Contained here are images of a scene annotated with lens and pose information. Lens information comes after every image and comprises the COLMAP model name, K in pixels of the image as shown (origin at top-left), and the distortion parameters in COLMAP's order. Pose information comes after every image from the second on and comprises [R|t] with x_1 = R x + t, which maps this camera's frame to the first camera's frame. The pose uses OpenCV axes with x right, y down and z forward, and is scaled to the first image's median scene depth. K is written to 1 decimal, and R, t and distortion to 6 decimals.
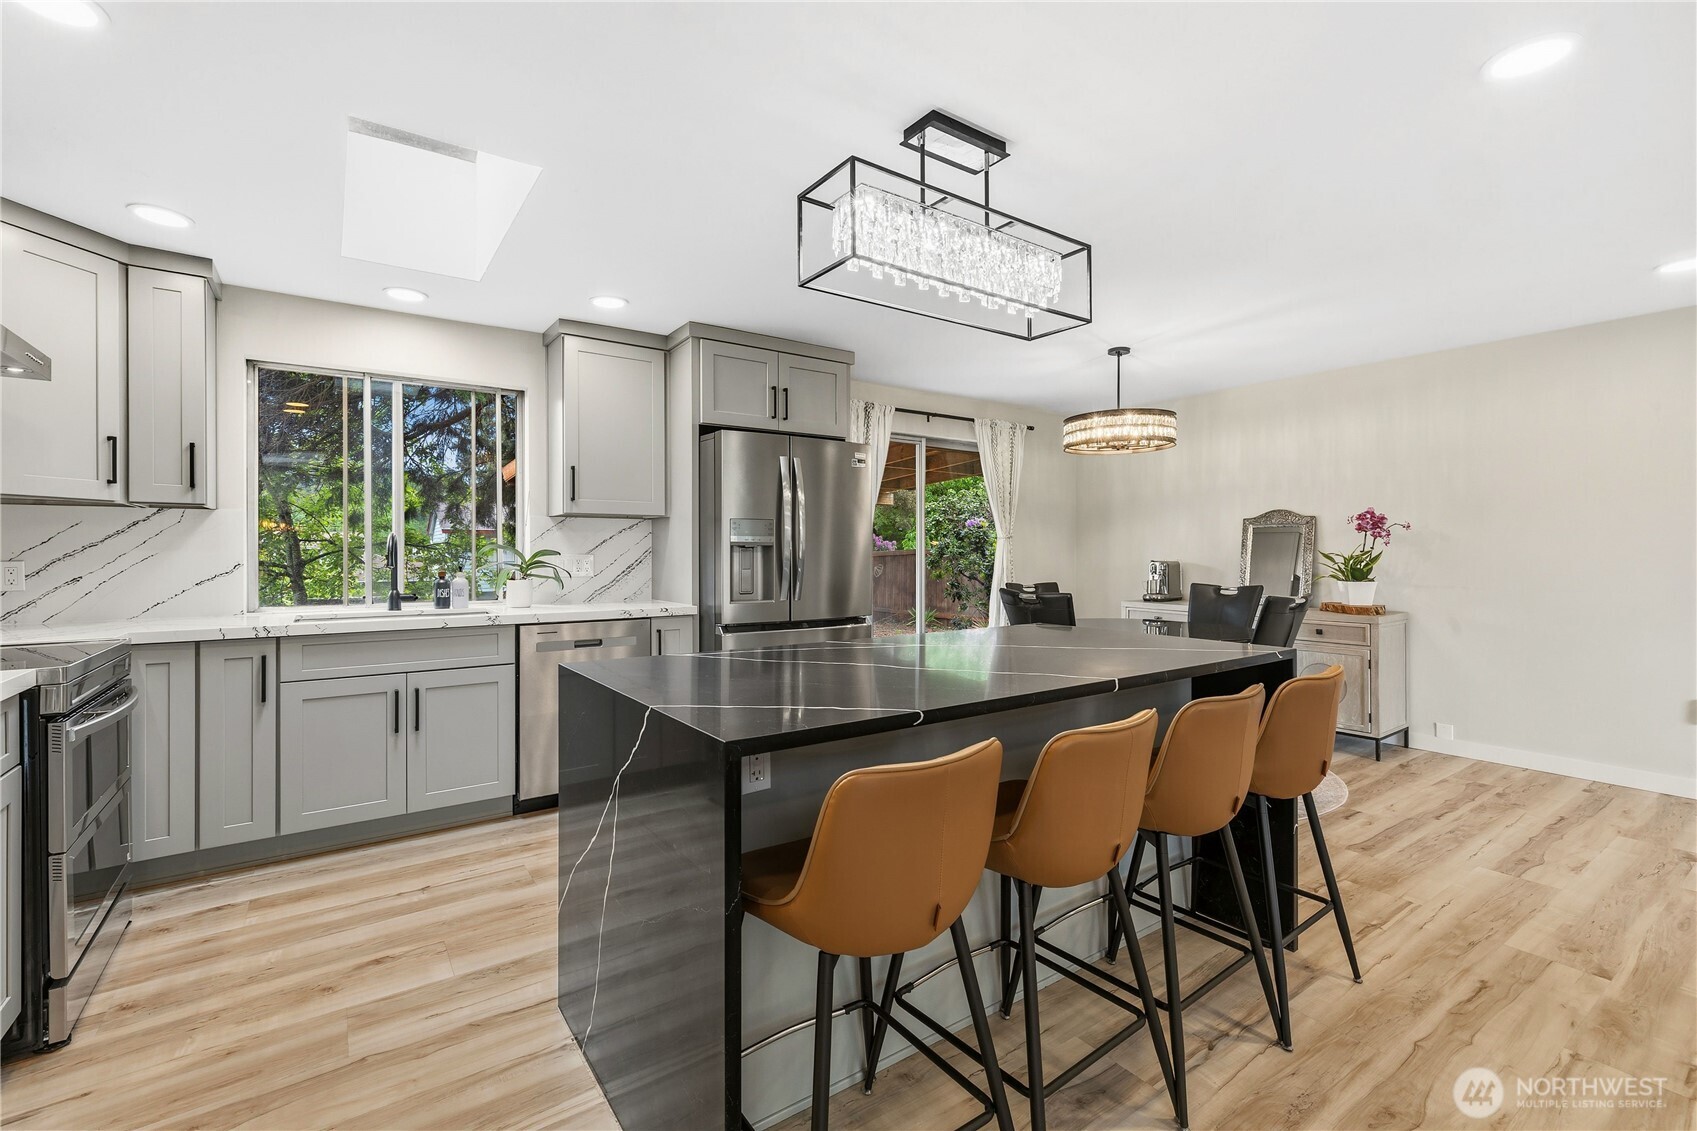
lens RADIAL K [[736.2, 0, 835.2], [0, 736.2, 557.5], [0, 0, 1]] dist [0.004116, -0.001960]
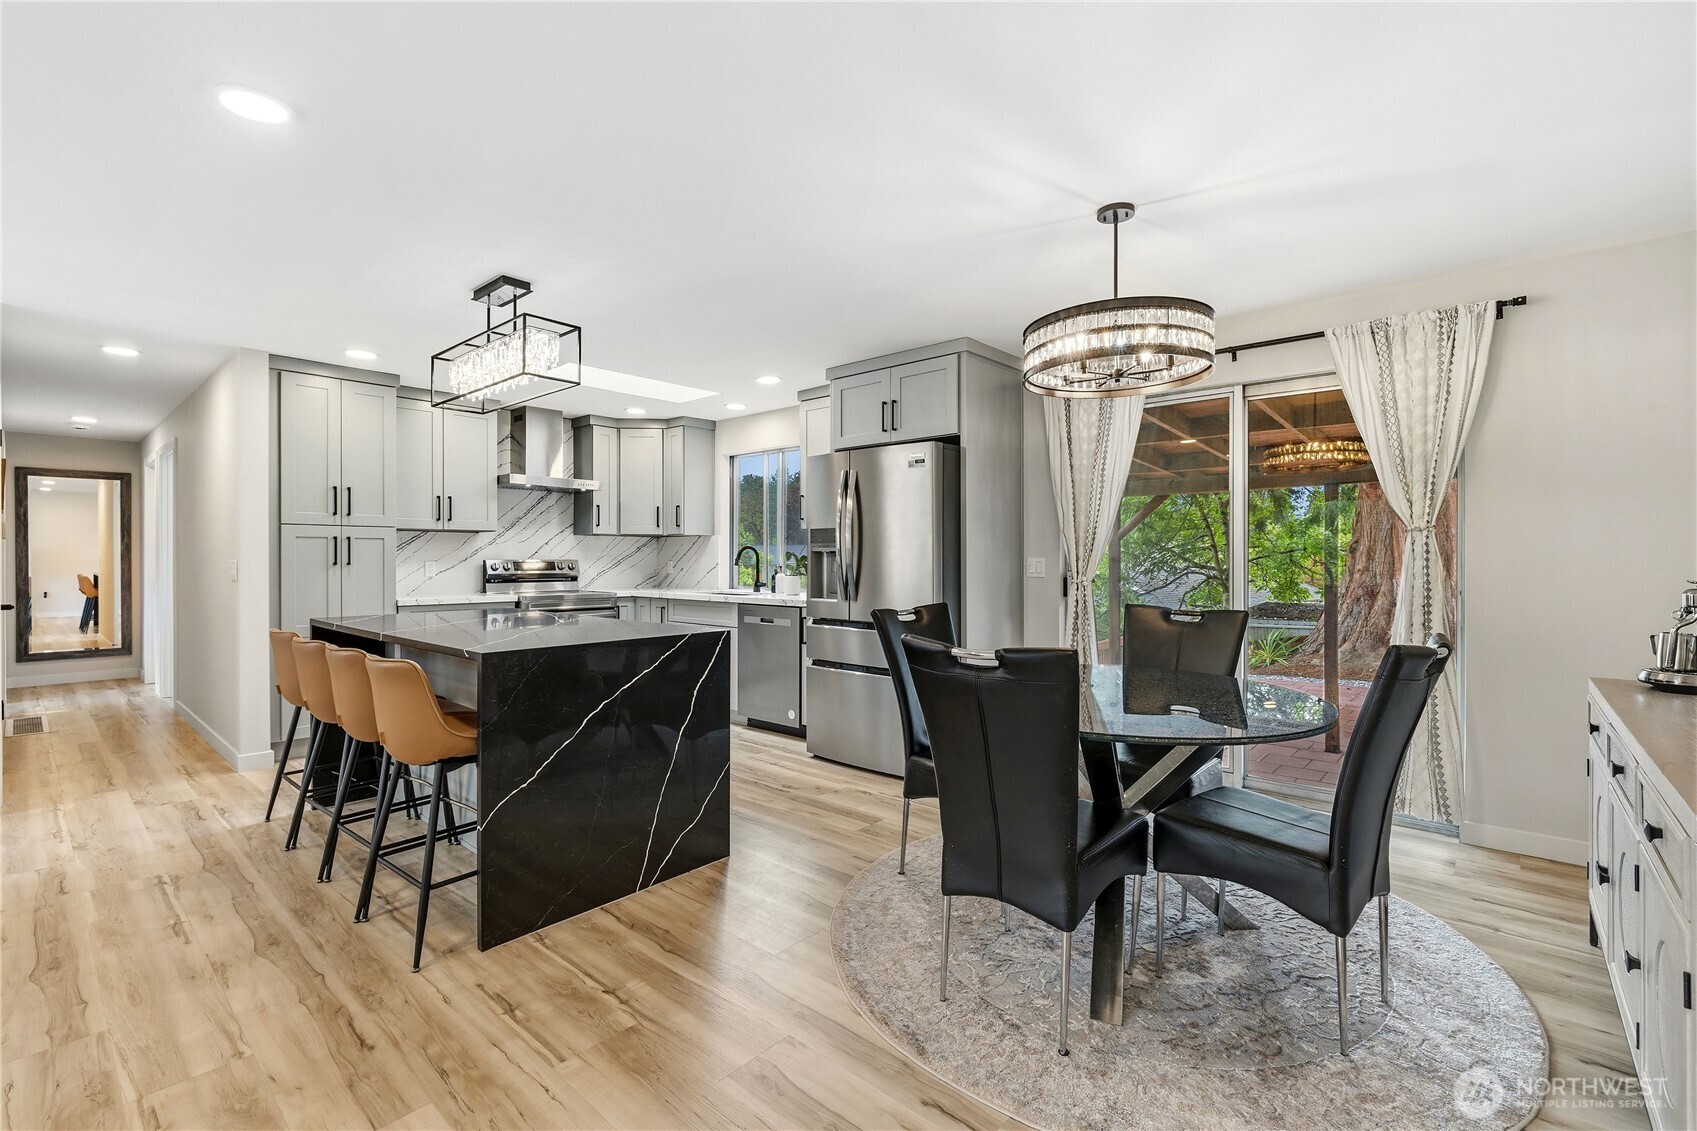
lens RADIAL K [[755.0, 0, 843.7], [0, 755.0, 562.2], [0, 0, 1]] dist [-0.010520, 0.001771]
pose [[0.234365, 0.007337, -0.972121, 1.091973], [-0.008709, 0.999947, 0.005448, -0.006871], [0.972110, 0.007189, 0.234416, 0.777843]]
